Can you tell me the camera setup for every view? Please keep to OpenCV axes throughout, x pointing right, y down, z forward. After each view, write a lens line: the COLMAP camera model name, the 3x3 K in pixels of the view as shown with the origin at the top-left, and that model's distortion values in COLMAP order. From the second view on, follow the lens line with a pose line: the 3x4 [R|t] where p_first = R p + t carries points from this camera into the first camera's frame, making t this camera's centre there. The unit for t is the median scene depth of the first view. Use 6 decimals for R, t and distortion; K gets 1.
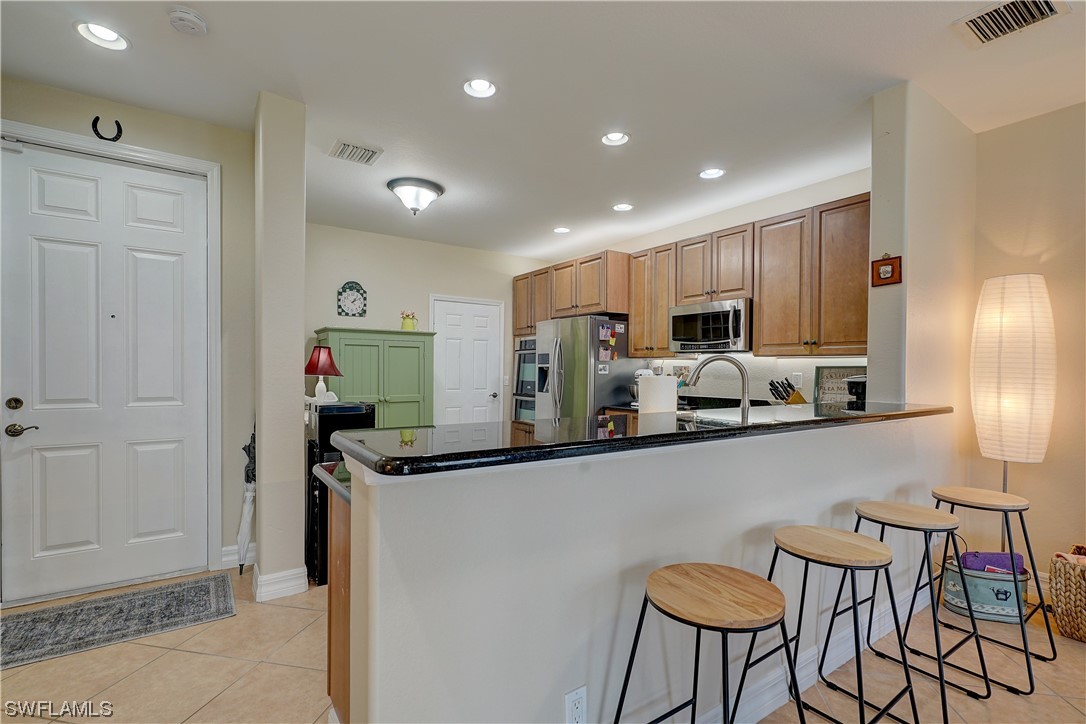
lens RADIAL K [[486.9, 0, 537.7], [0, 486.9, 365.5], [0, 0, 1]] dist [-0.003527, -0.000094]
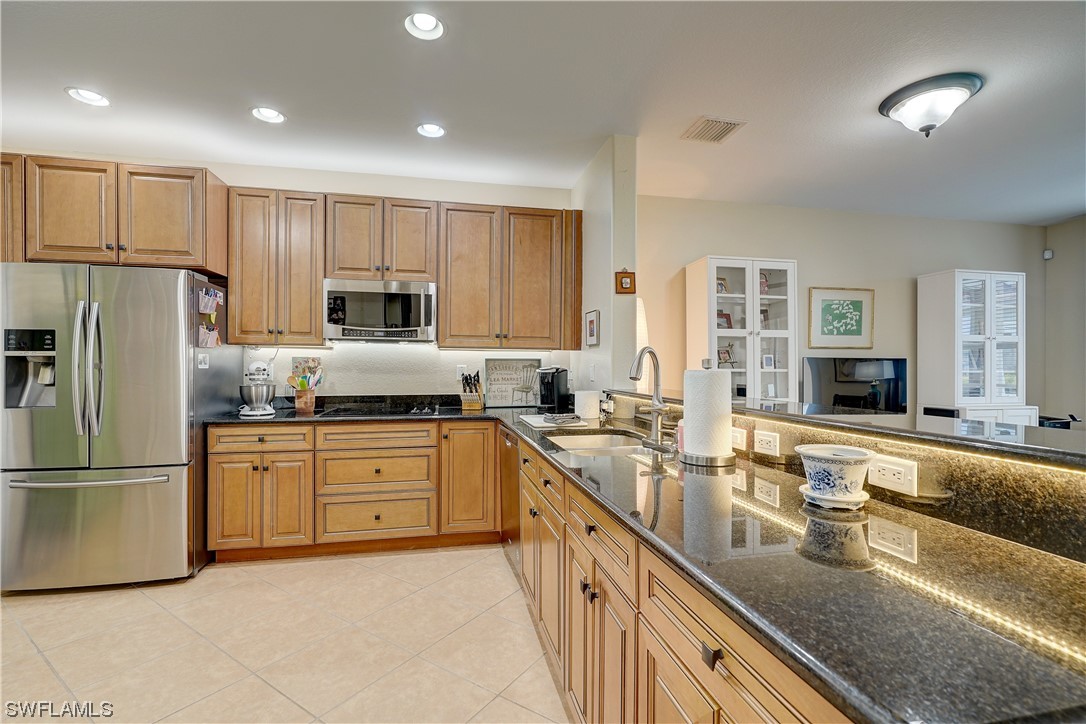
lens RADIAL K [[486.9, 0, 537.7], [0, 486.9, 365.5], [0, 0, 1]] dist [-0.003527, -0.000094]
pose [[0.390219, -0.007950, 0.920688, -0.291703], [-0.007505, 0.999902, 0.011815, 0.002965], [-0.920692, -0.011521, 0.390121, 0.407386]]
